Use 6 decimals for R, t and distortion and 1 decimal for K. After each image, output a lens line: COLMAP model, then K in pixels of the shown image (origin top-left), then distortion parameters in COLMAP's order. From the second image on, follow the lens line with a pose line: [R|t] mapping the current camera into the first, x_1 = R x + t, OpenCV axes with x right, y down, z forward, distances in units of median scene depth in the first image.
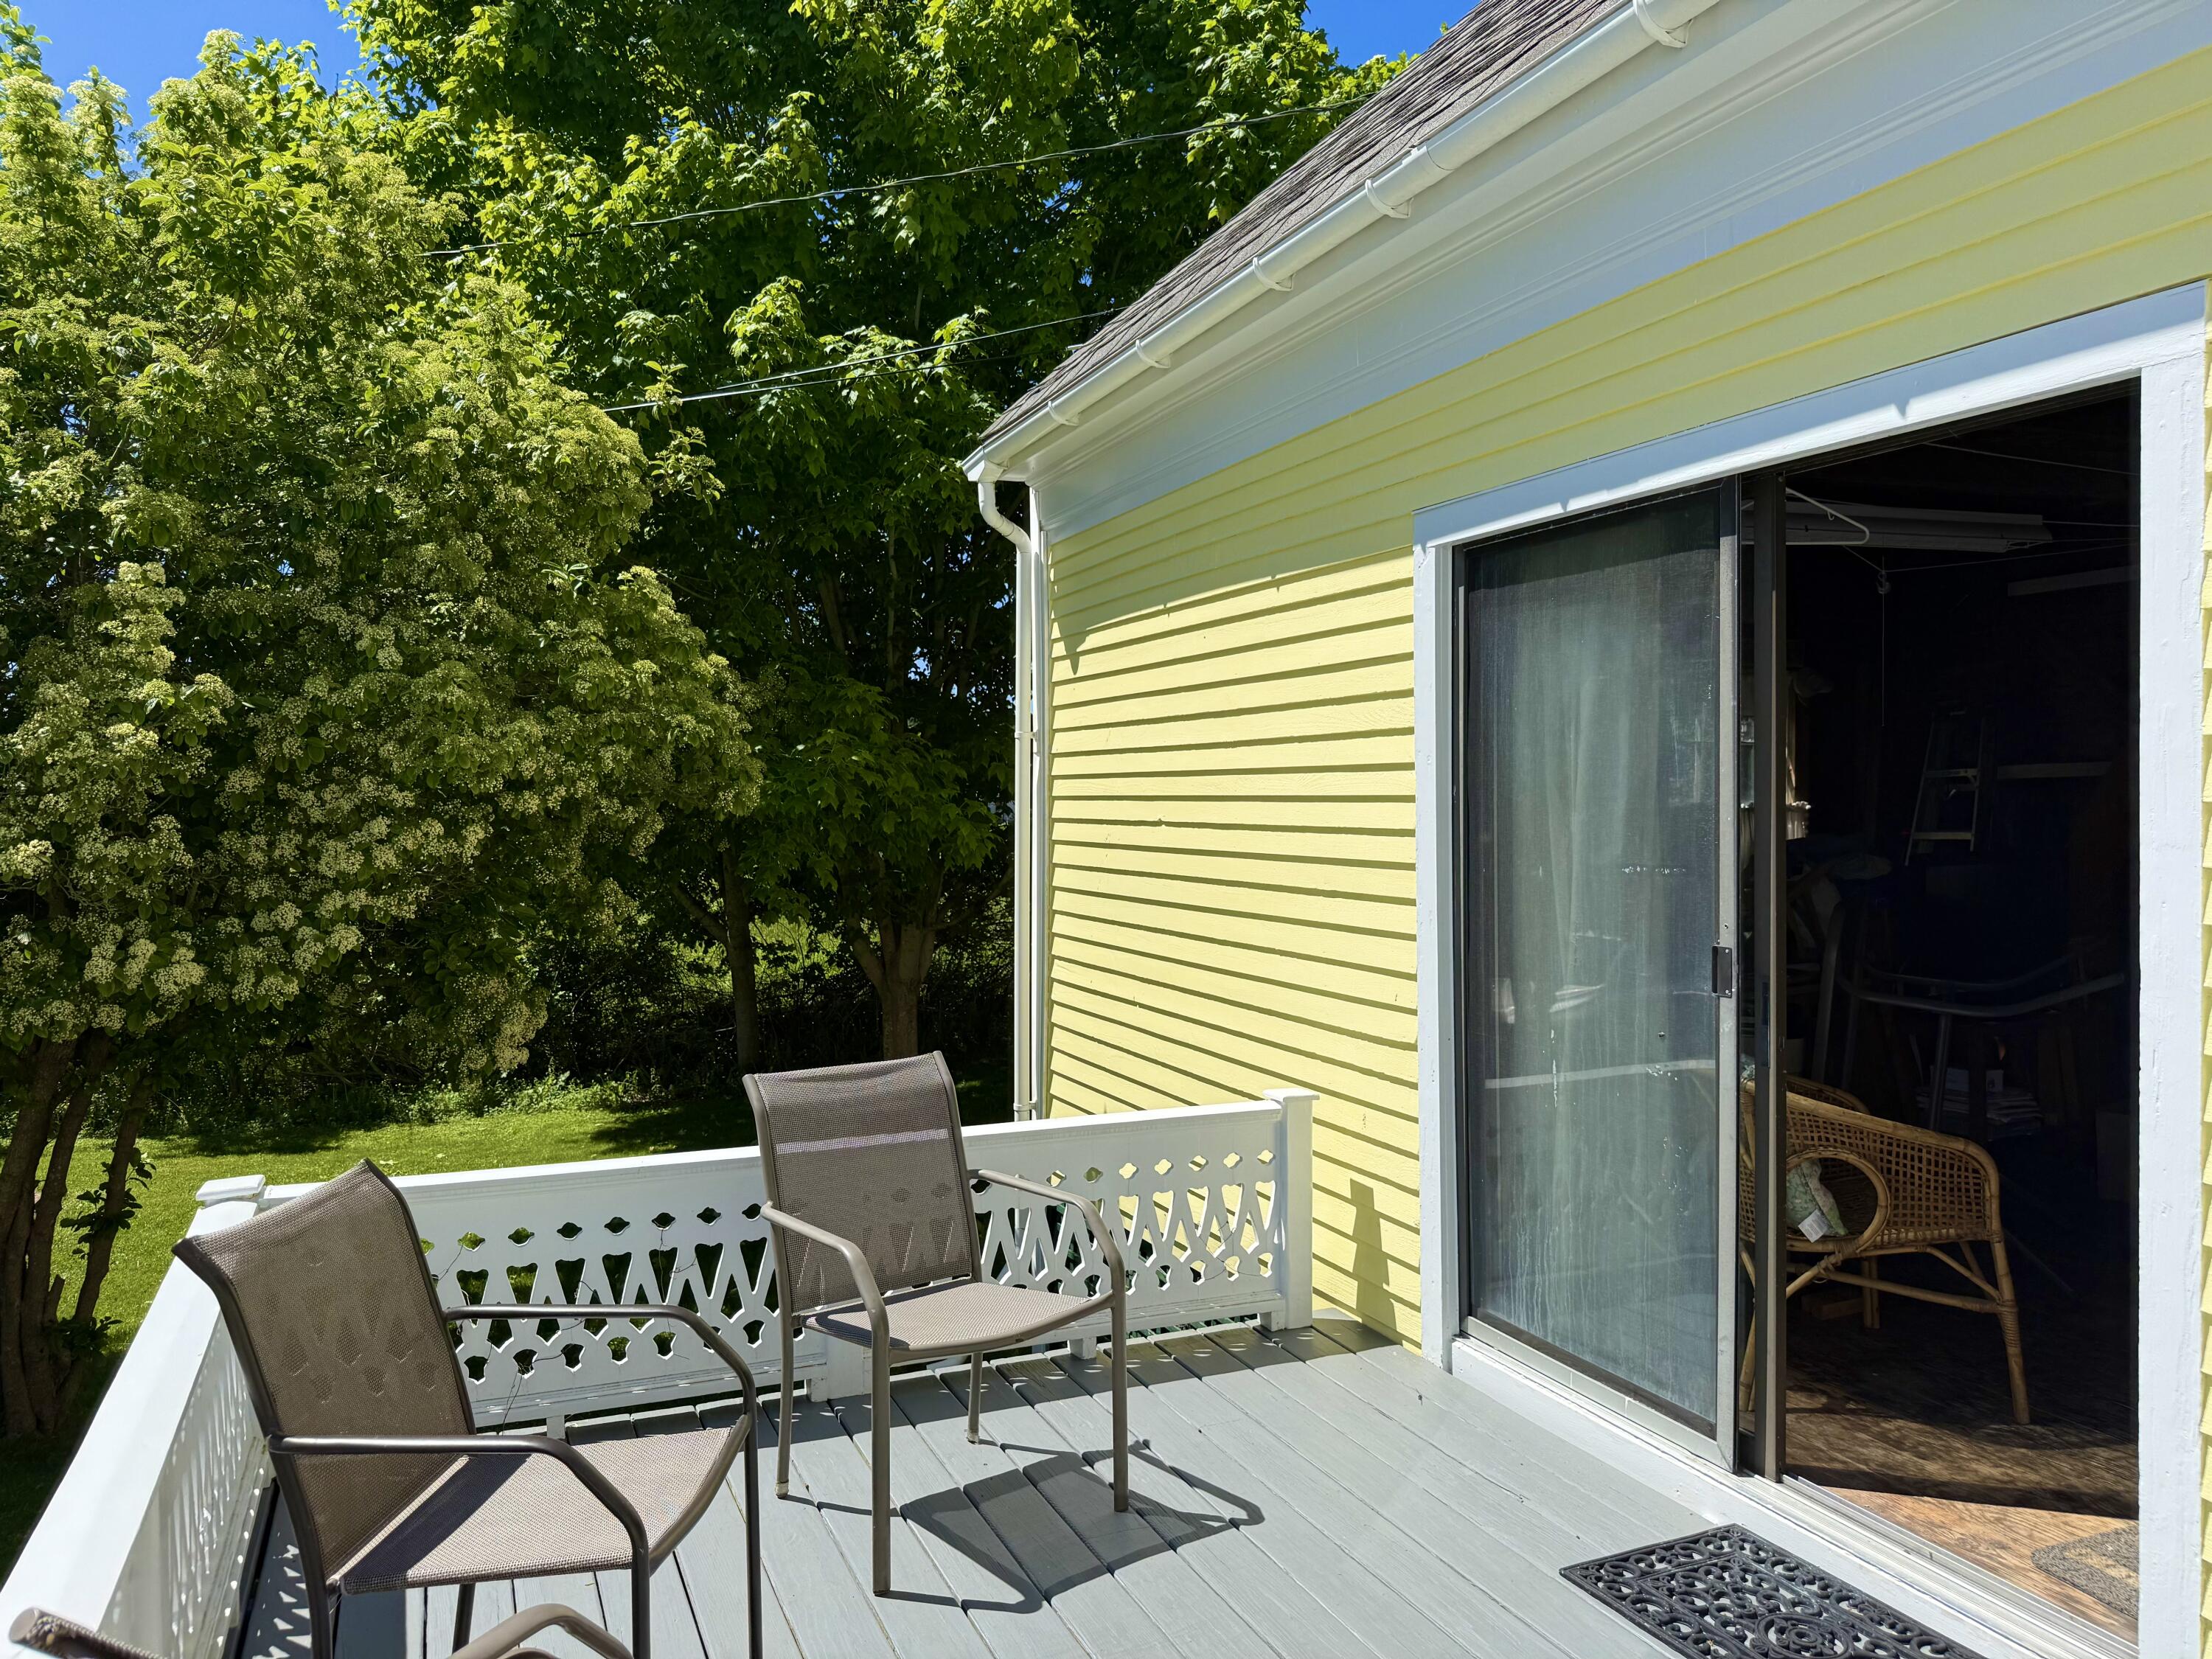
lens RADIAL K [[1589.7, 0, 1177.1], [0, 1589.7, 825.3], [0, 0, 1]] dist [0.083409, -0.167041]
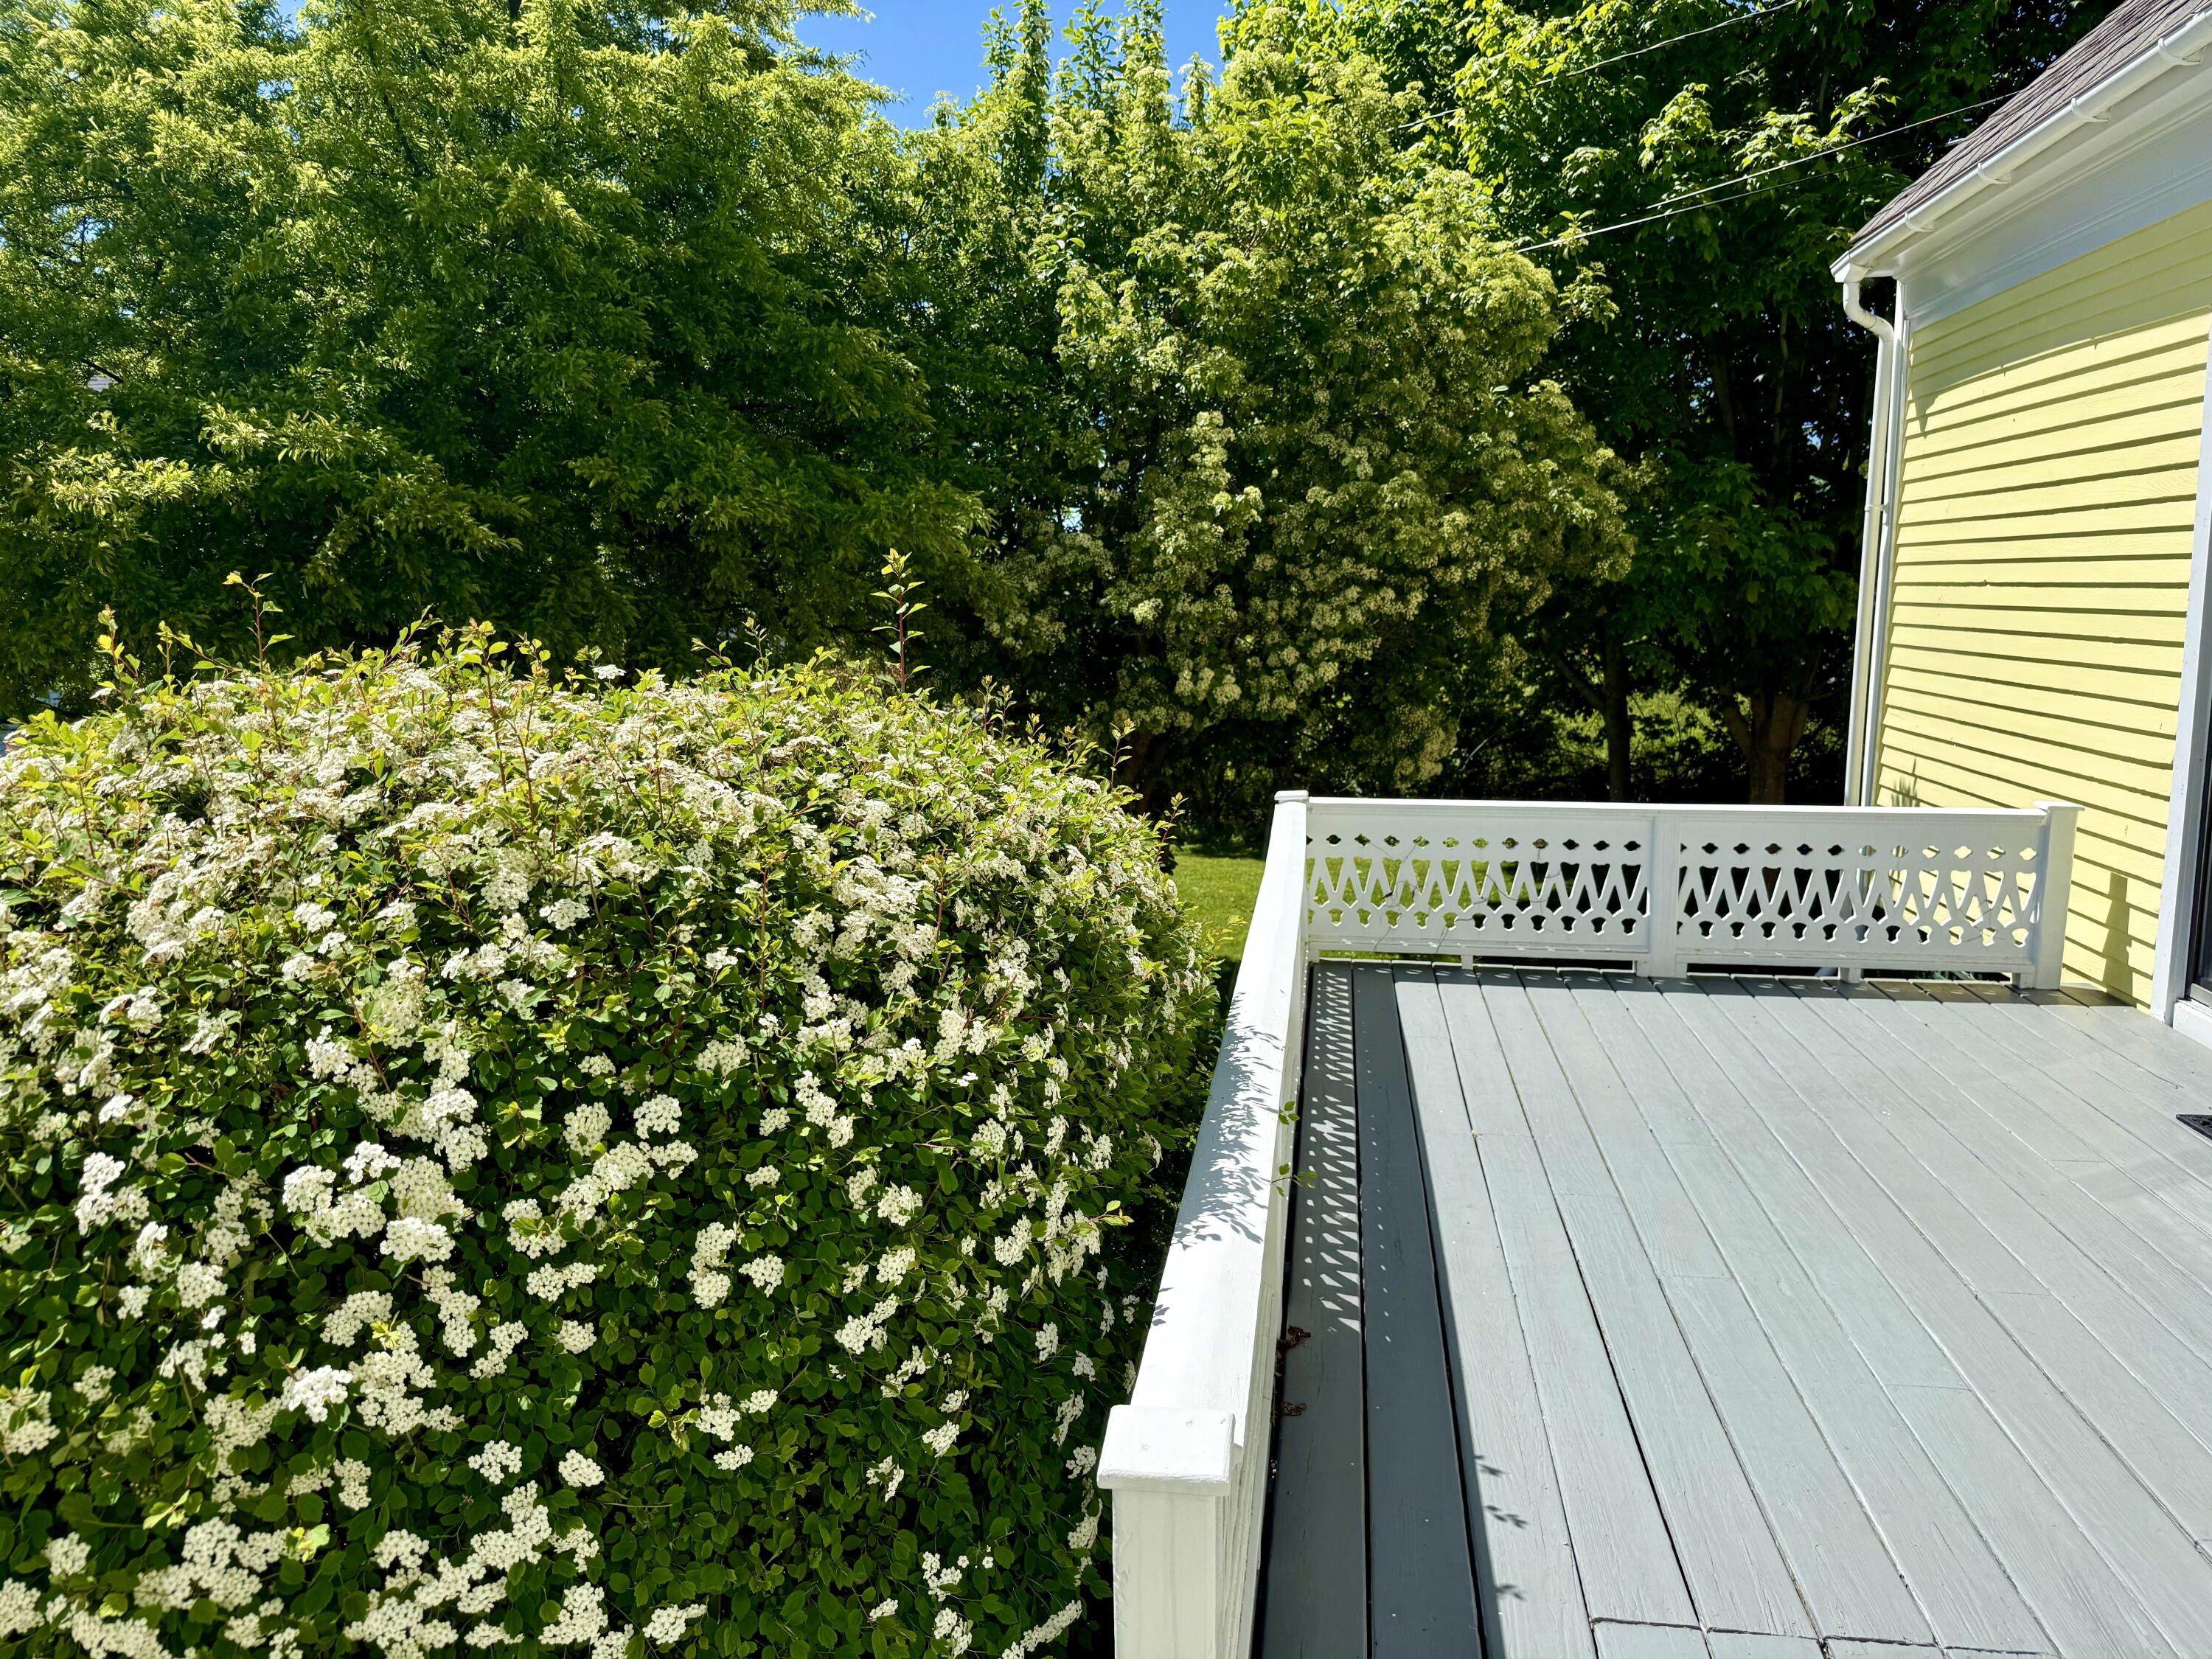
lens RADIAL K [[1571.7, 0, 1106.0], [0, 1571.7, 829.5], [0, 0, 1]] dist [0.145960, -0.154904]
pose [[0.835738, 0.082331, -0.542922, 0.095118], [-0.006540, 0.990119, 0.140077, 0.013083], [0.549090, -0.113517, 0.828018, -0.293332]]
